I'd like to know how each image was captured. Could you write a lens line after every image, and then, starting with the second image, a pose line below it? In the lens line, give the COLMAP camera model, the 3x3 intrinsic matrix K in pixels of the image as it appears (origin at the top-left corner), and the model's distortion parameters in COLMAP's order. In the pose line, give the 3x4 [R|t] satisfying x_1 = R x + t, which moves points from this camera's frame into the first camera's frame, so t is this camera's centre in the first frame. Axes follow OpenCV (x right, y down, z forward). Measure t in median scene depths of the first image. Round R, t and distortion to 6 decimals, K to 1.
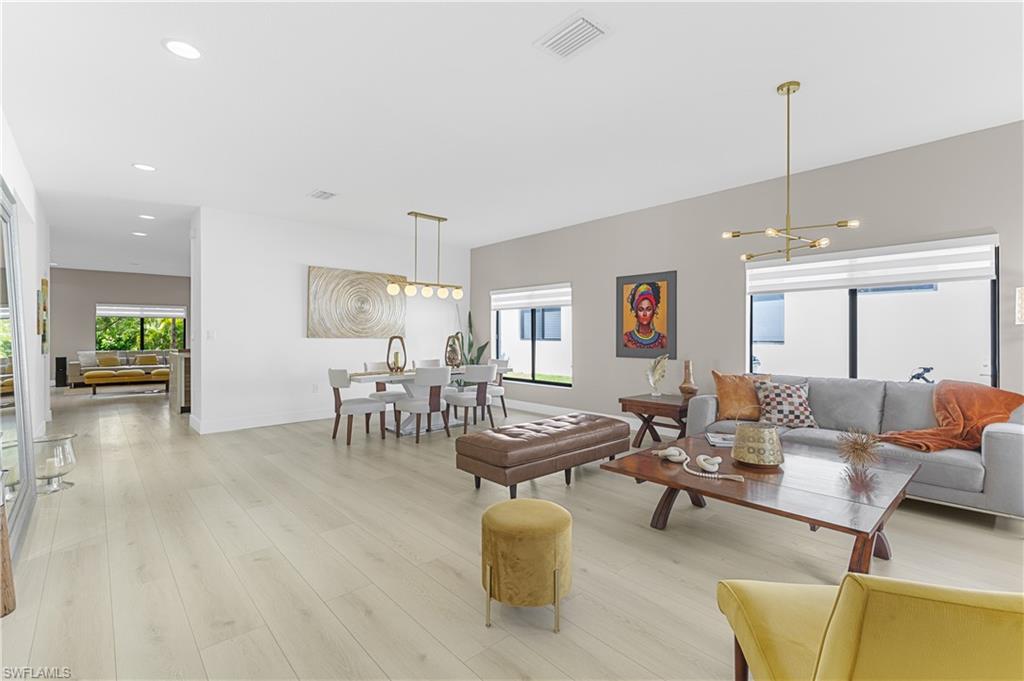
lens RADIAL K [[460.5, 0, 512.3], [0, 460.5, 337.7], [0, 0, 1]] dist [0.000884, 0.000196]
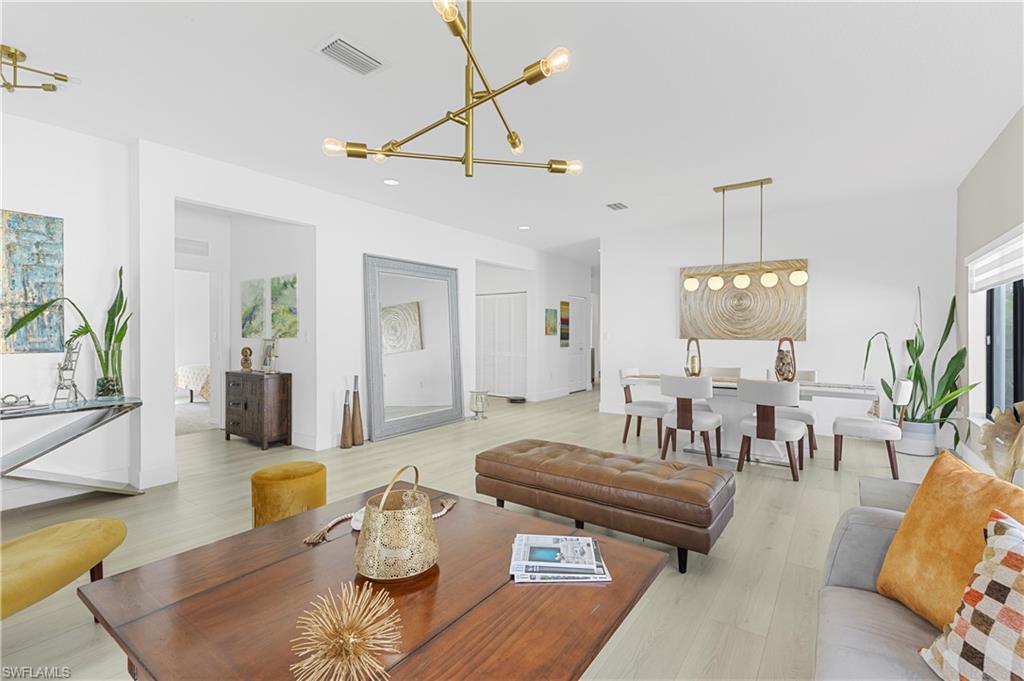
lens RADIAL K [[460.5, 0, 511.2], [0, 460.5, 335.0], [0, 0, 1]] dist [0.000884, 0.000196]
pose [[0.193237, 0.005336, -0.981138, 0.540195], [-0.006825, 0.999968, 0.004095, -0.010060], [0.981128, 0.005905, 0.193267, 0.492337]]
